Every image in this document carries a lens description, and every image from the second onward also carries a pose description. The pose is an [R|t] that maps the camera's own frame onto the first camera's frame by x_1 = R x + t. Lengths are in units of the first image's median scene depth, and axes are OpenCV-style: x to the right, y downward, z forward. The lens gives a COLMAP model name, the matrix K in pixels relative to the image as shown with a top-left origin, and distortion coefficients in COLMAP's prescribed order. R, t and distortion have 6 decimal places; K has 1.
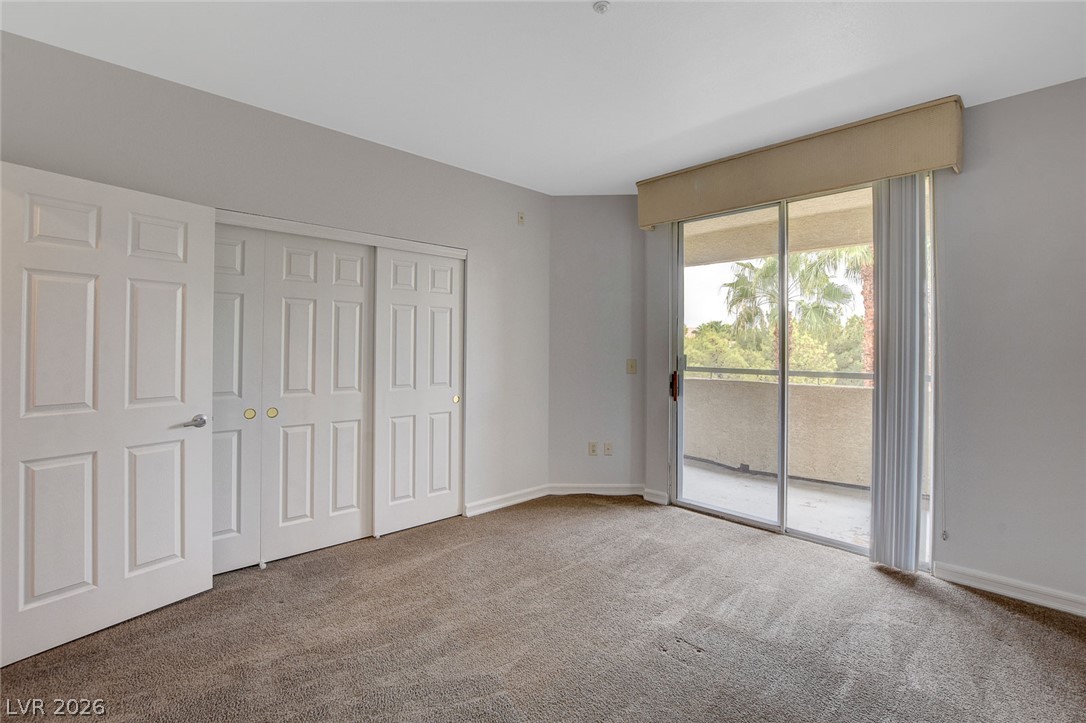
lens RADIAL K [[480.0, 0, 542.7], [0, 480.0, 351.8], [0, 0, 1]] dist [-0.016040, 0.000466]
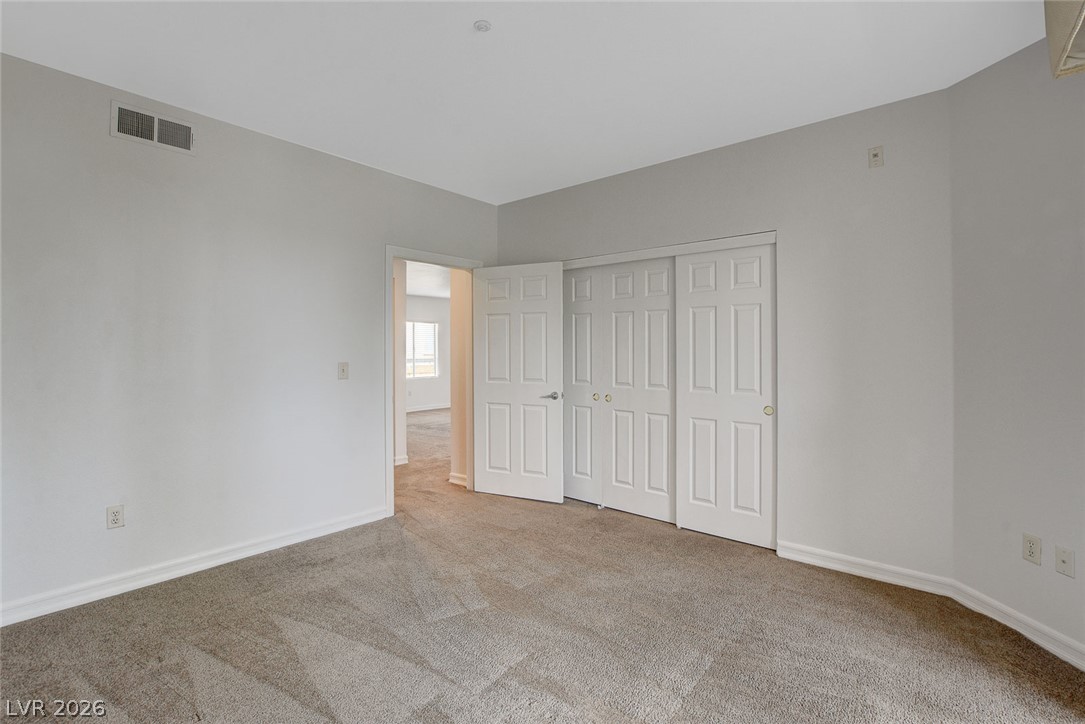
lens RADIAL K [[479.6, 0, 542.2], [0, 479.6, 352.3], [0, 0, 1]] dist [-0.016040, 0.000466]
pose [[0.147041, 0.001103, -0.989130, 0.652156], [-0.005794, 0.999983, 0.000254, -0.001443], [0.989113, 0.005694, 0.147045, 0.530027]]
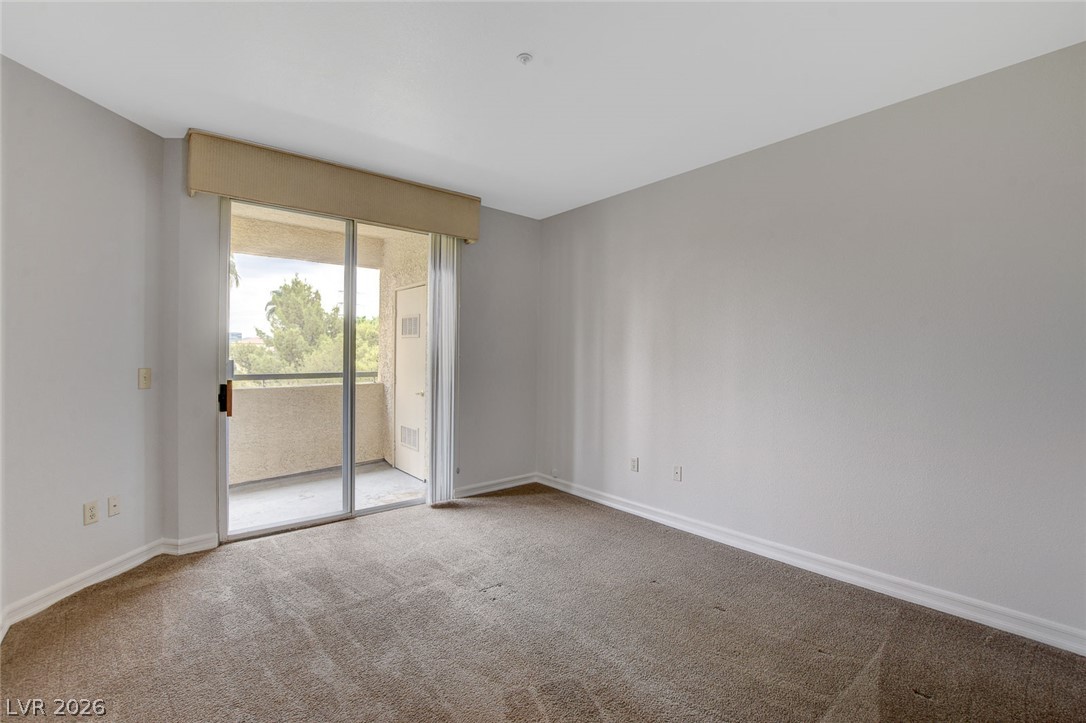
lens RADIAL K [[498.6, 0, 513.9], [0, 498.6, 371.4], [0, 0, 1]] dist [-0.002361, -0.000141]
pose [[0.114478, -0.041398, 0.992563, -0.589488], [0.004135, 0.999143, 0.041195, -0.008500], [-0.993417, -0.000612, 0.114551, 0.478698]]
